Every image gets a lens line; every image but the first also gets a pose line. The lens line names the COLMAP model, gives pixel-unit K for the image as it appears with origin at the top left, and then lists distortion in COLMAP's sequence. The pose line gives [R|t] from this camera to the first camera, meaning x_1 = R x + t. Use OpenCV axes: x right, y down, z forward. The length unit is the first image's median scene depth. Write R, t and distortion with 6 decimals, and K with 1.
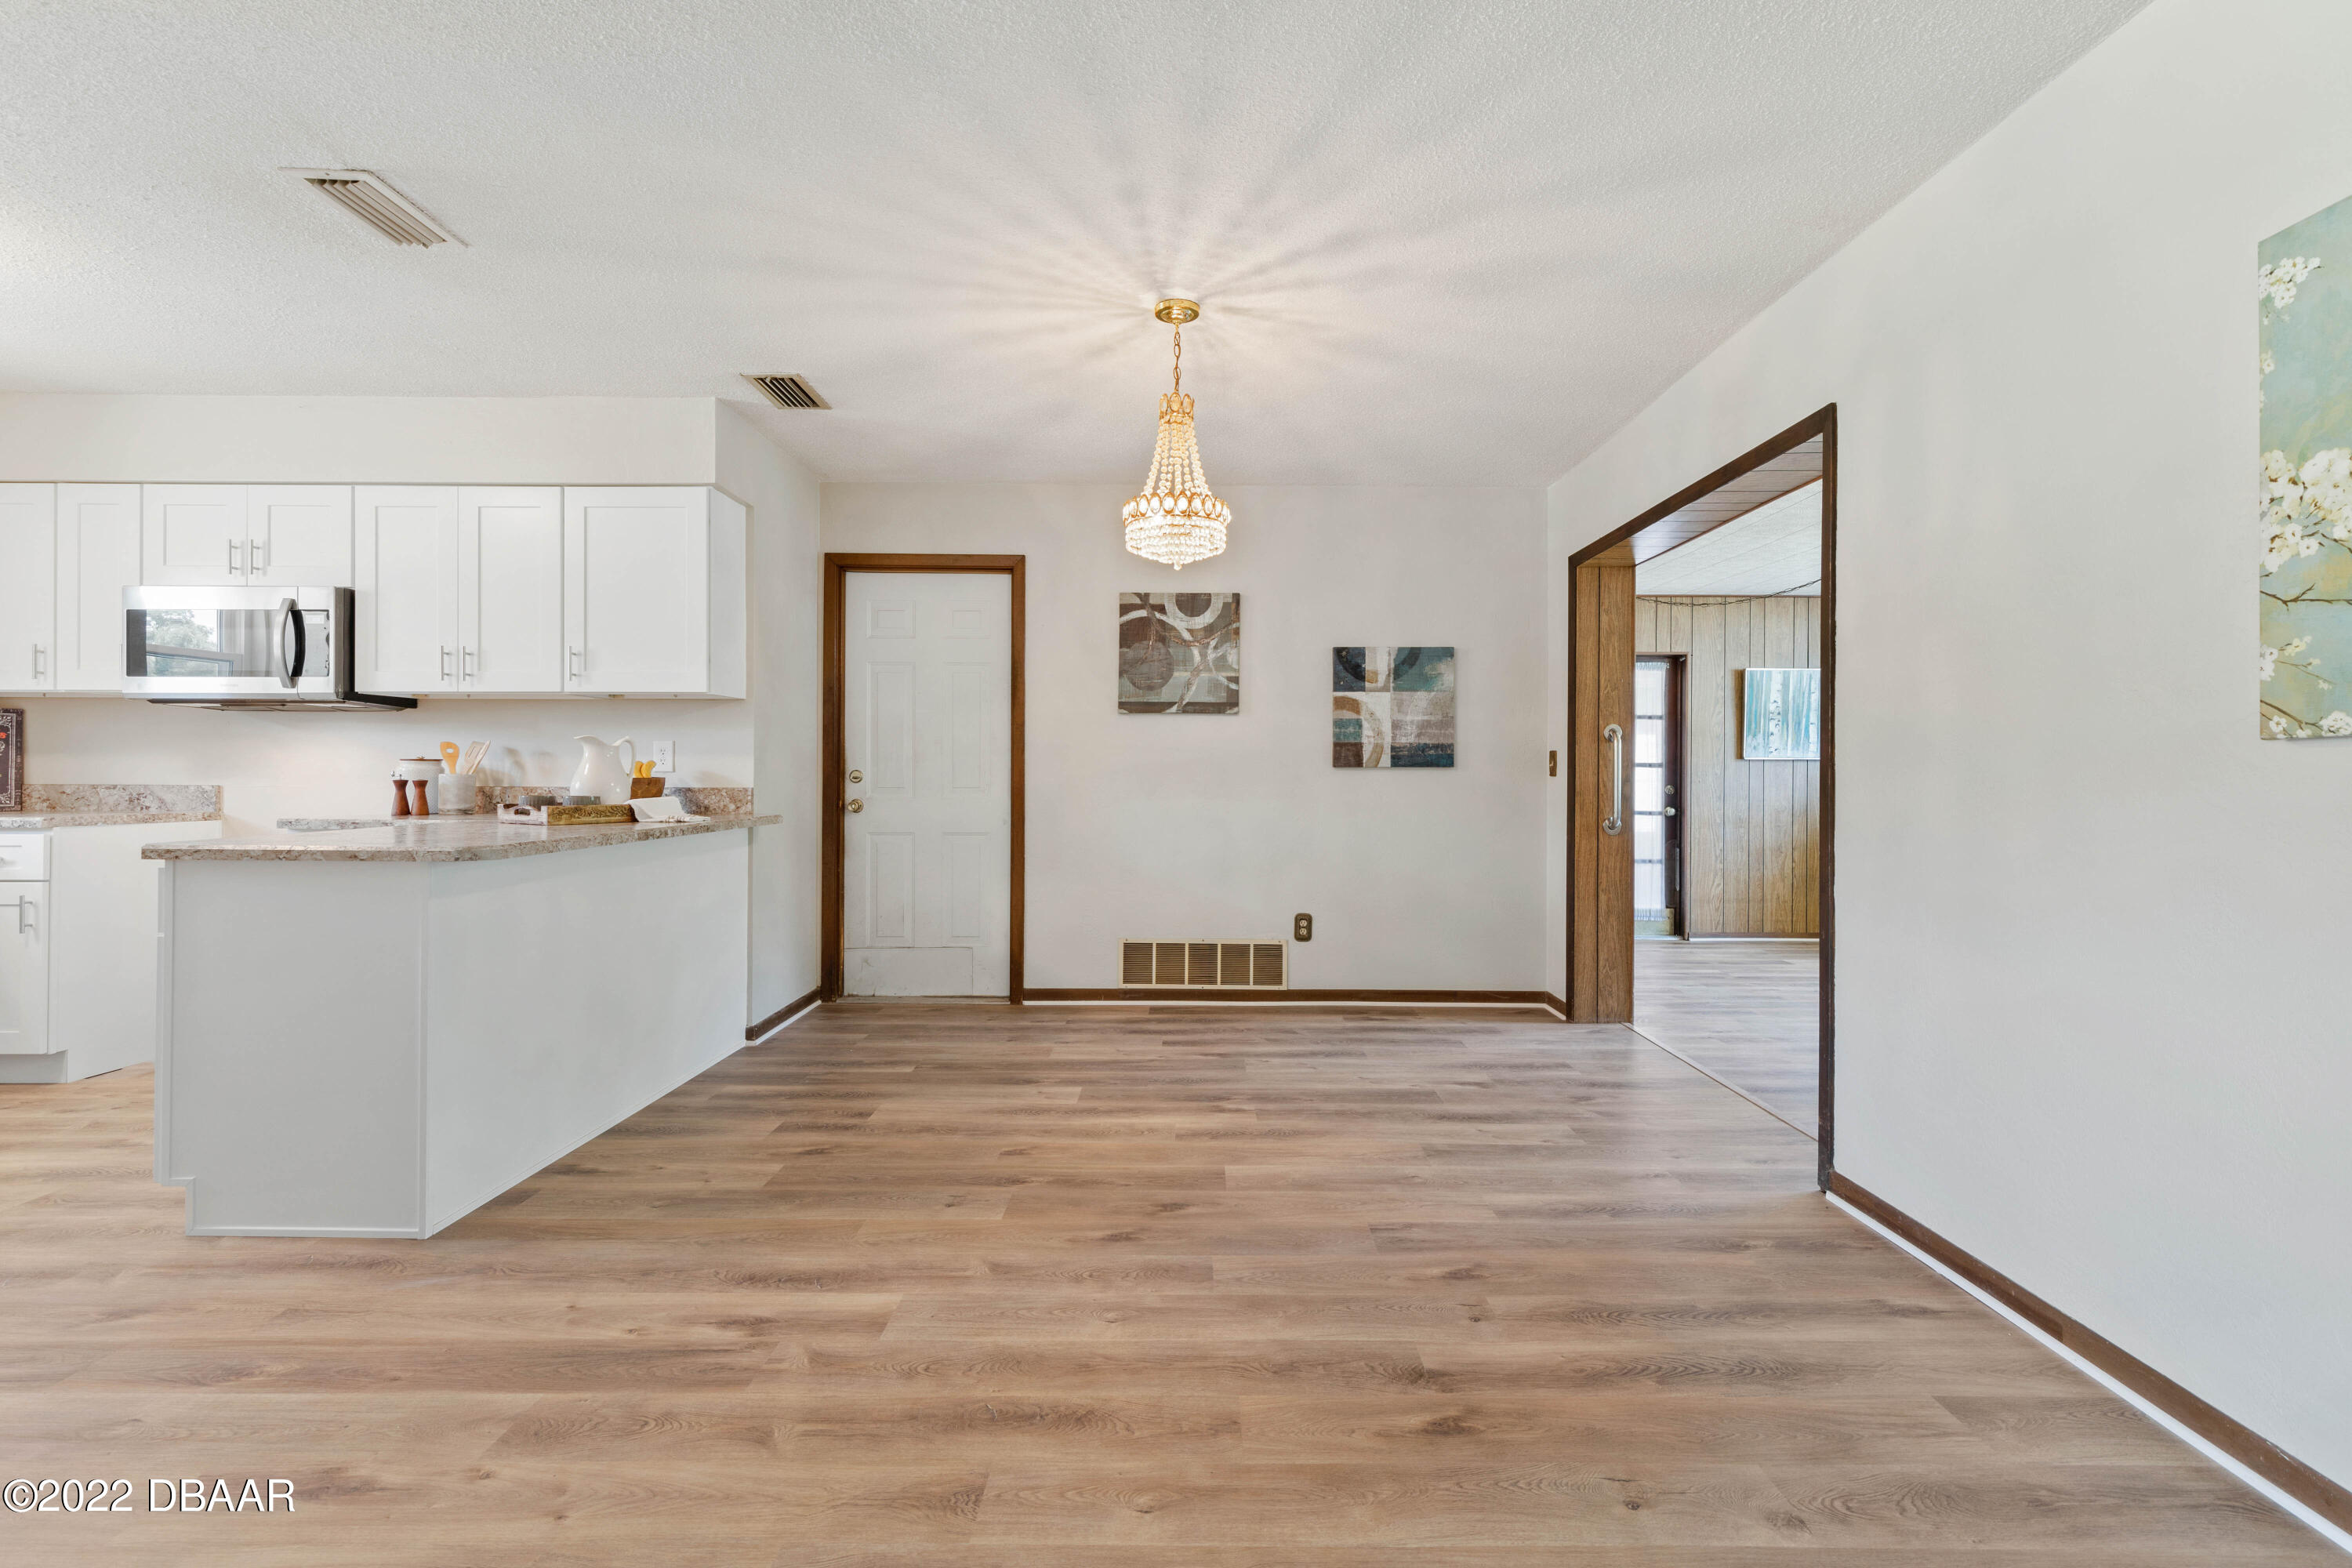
lens RADIAL K [[1049.1, 0, 1196.4], [0, 1049.1, 769.6], [0, 0, 1]] dist [0.003272, -0.000319]
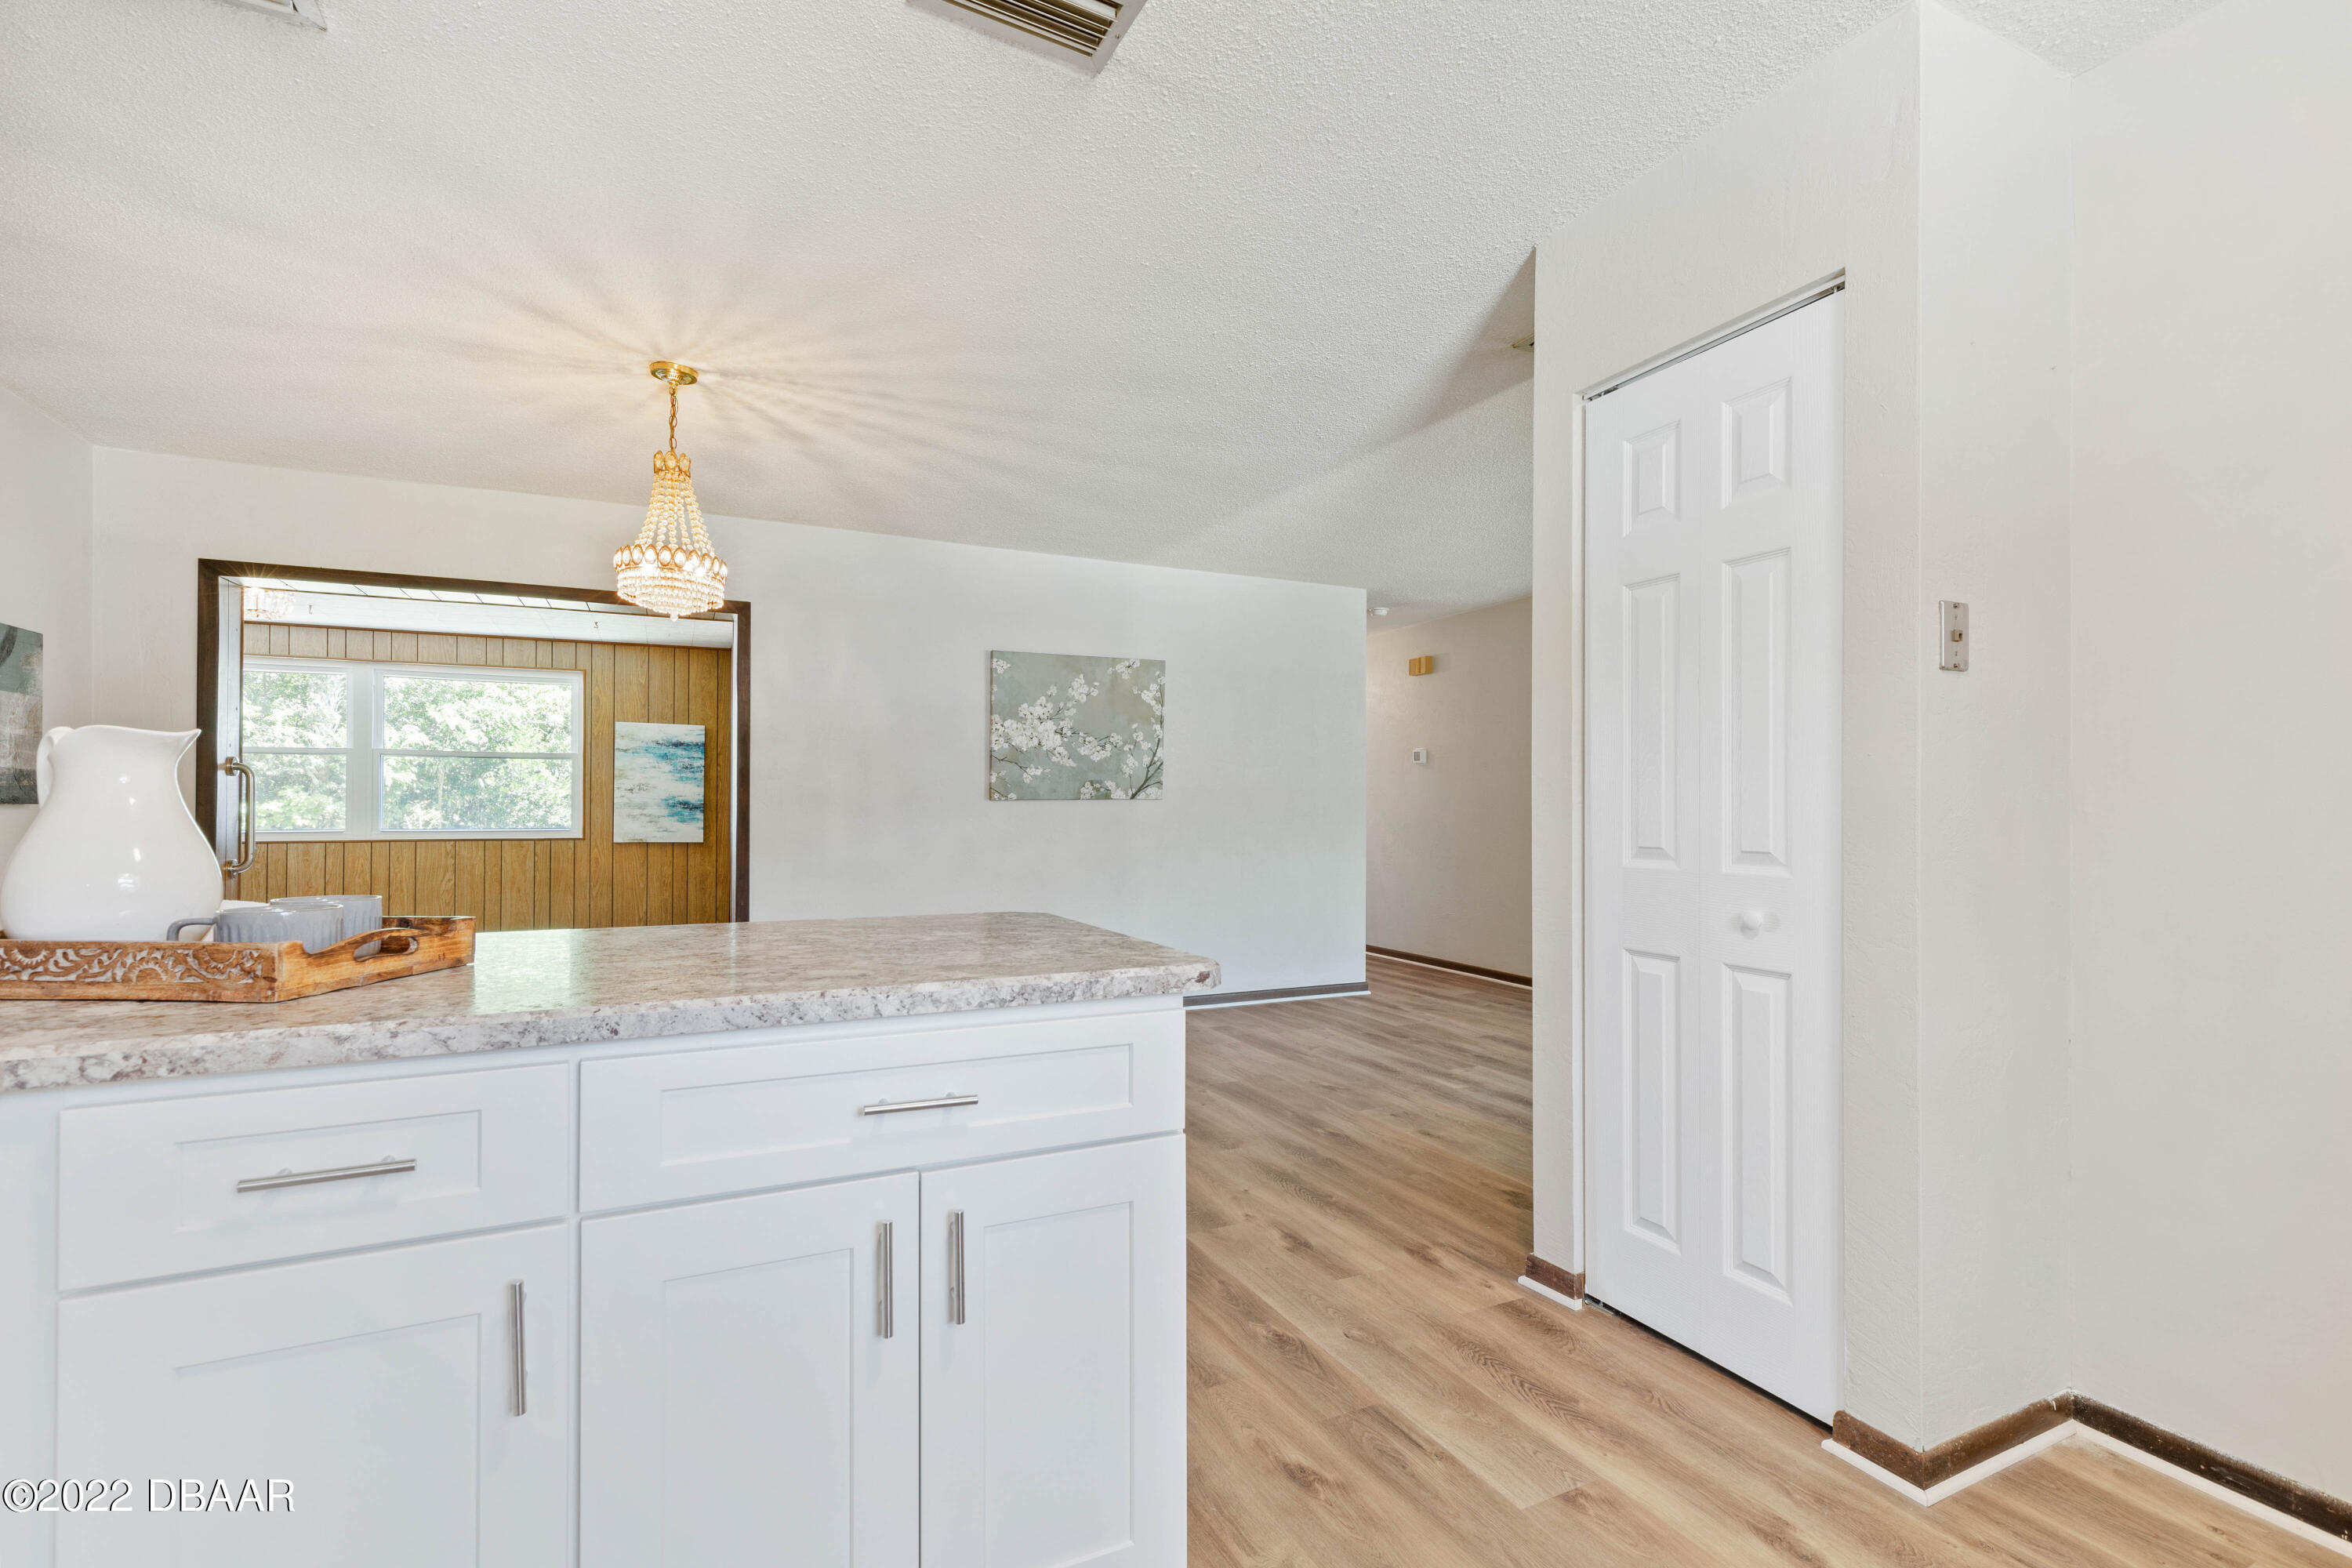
lens RADIAL K [[1071.6, 0, 1189.3], [0, 1071.6, 797.1], [0, 0, 1]] dist [-0.002005, -0.000360]
pose [[-0.439000, 0.003007, 0.898482, -0.739496], [-0.006815, 0.999954, -0.006677, -0.006976], [-0.898461, -0.009054, -0.438959, 0.618459]]
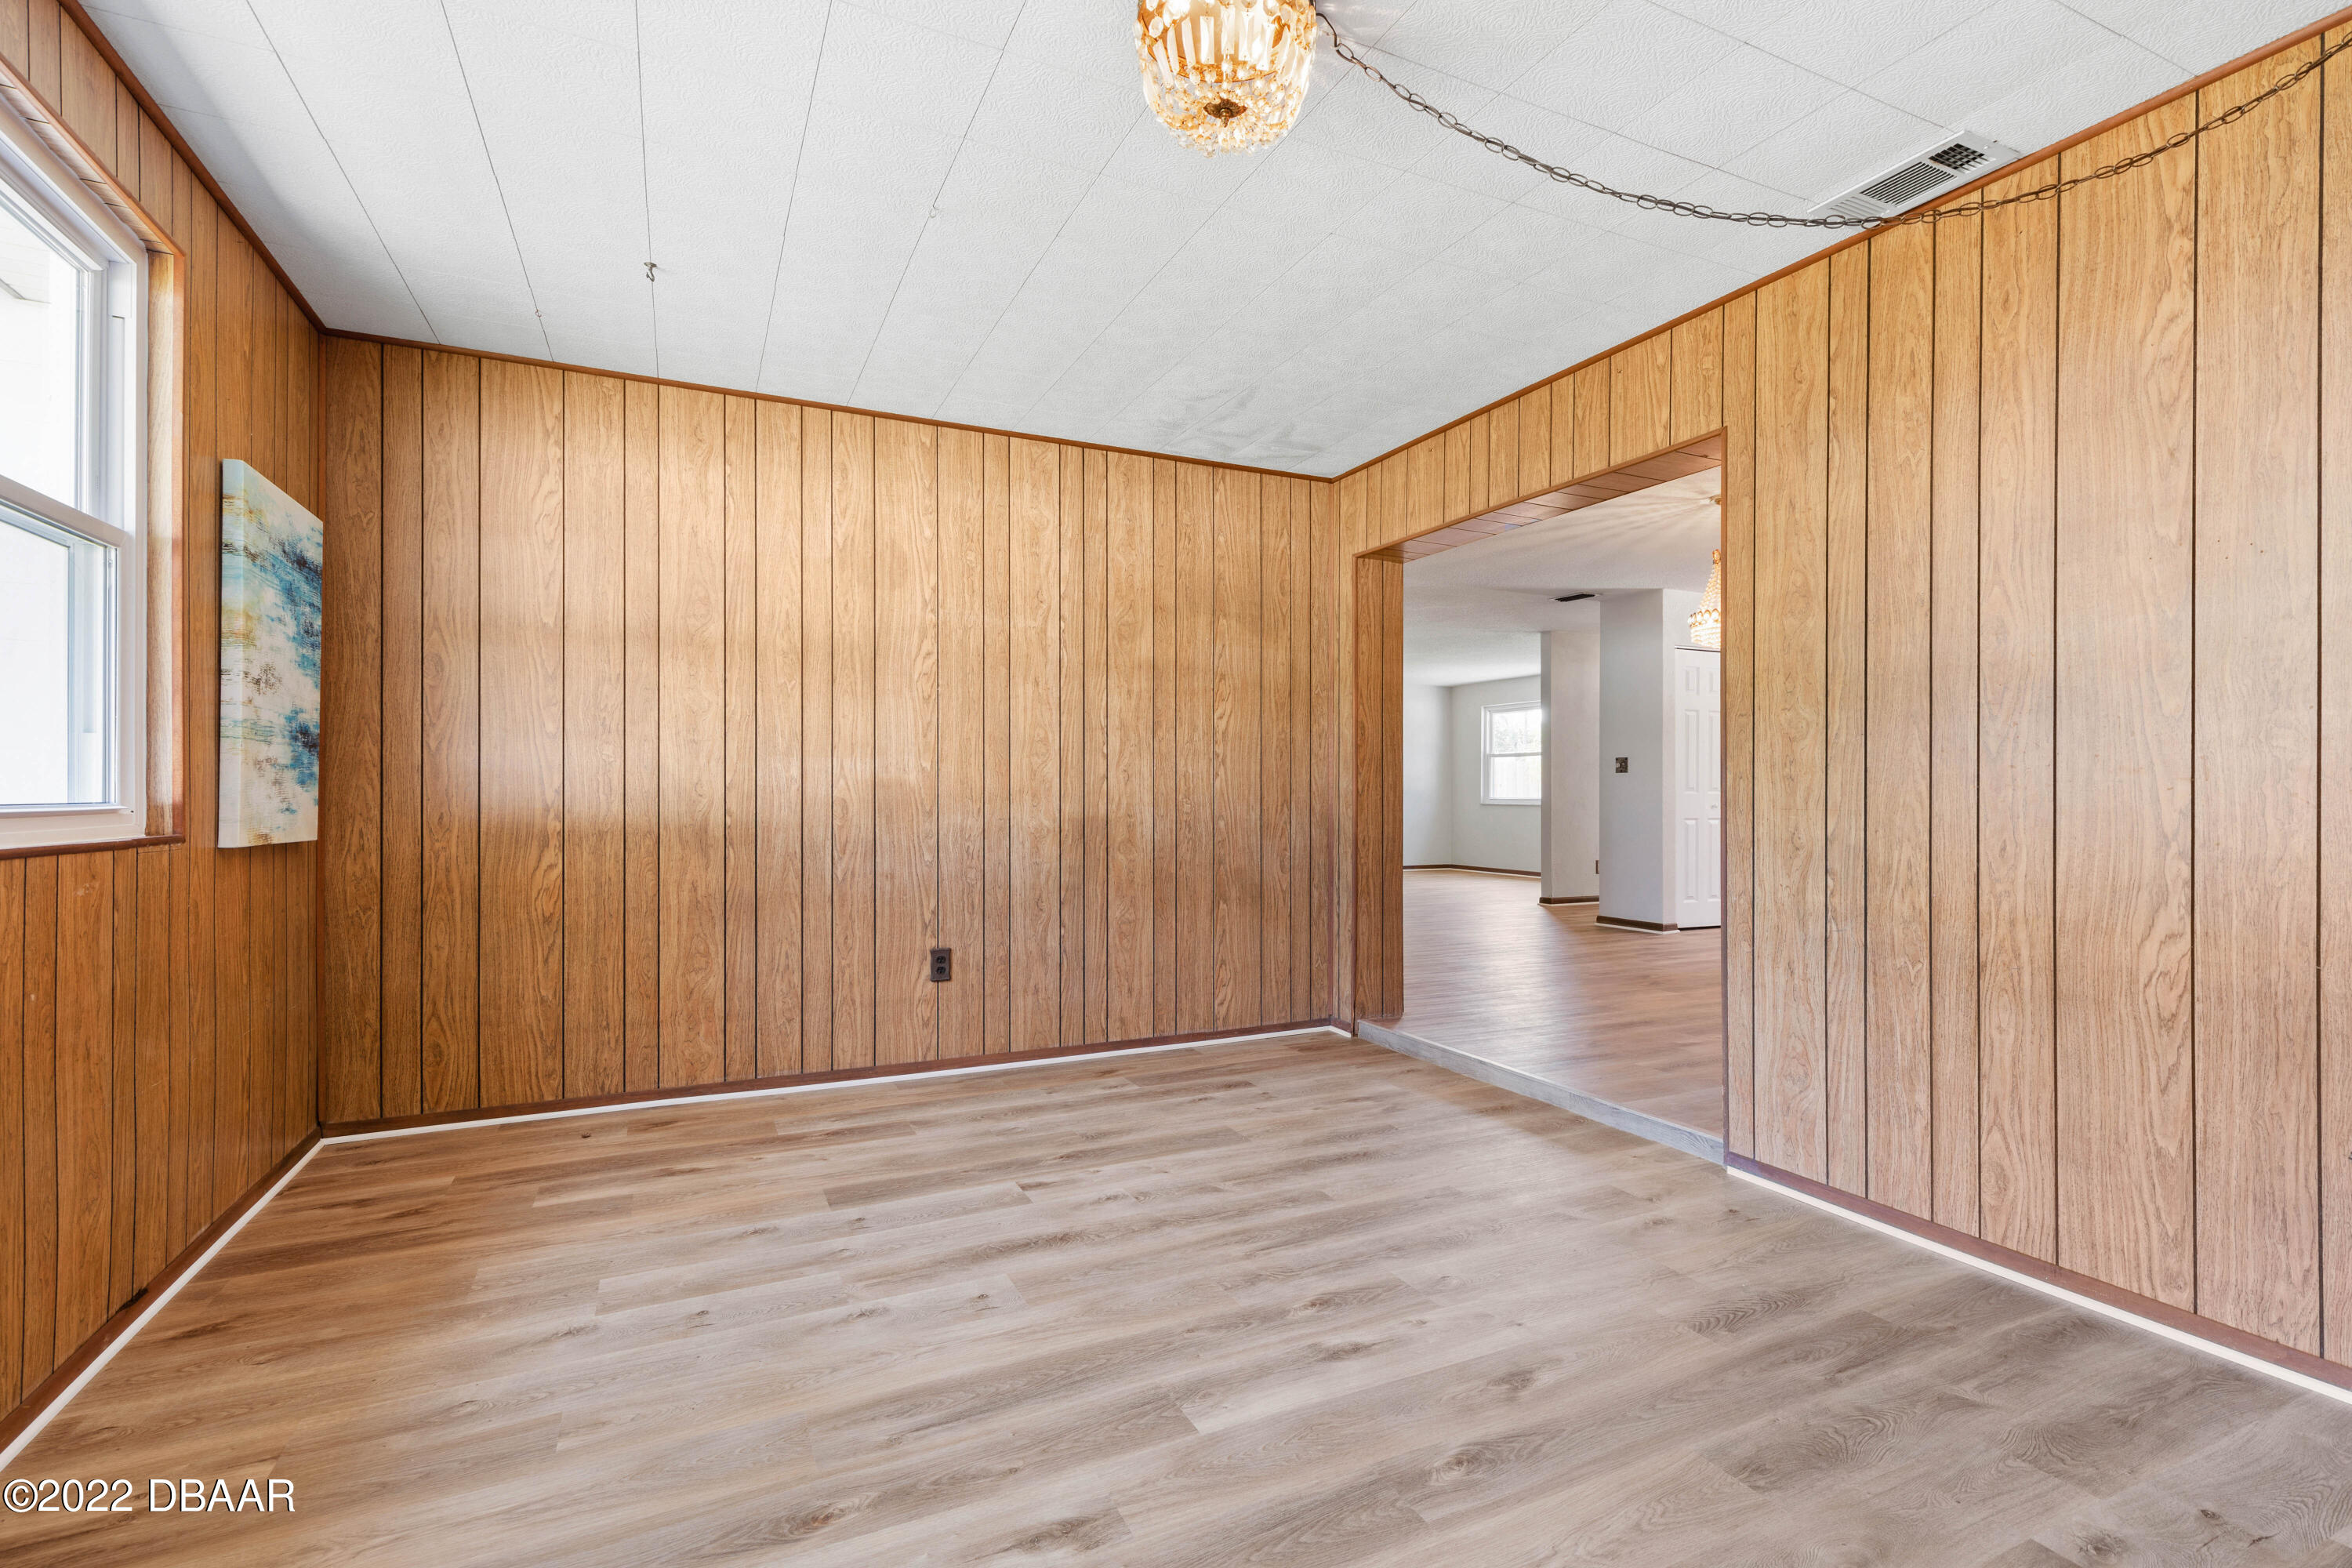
lens RADIAL K [[1063.5, 0, 1191.1], [0, 1063.5, 807.9], [0, 0, 1]] dist [0.002064, 0.000158]
pose [[-0.902259, -0.001018, -0.431193, 0.911632], [-0.005067, 0.999953, 0.008243, 0.031109], [0.431165, 0.009623, -0.902222, 1.327407]]
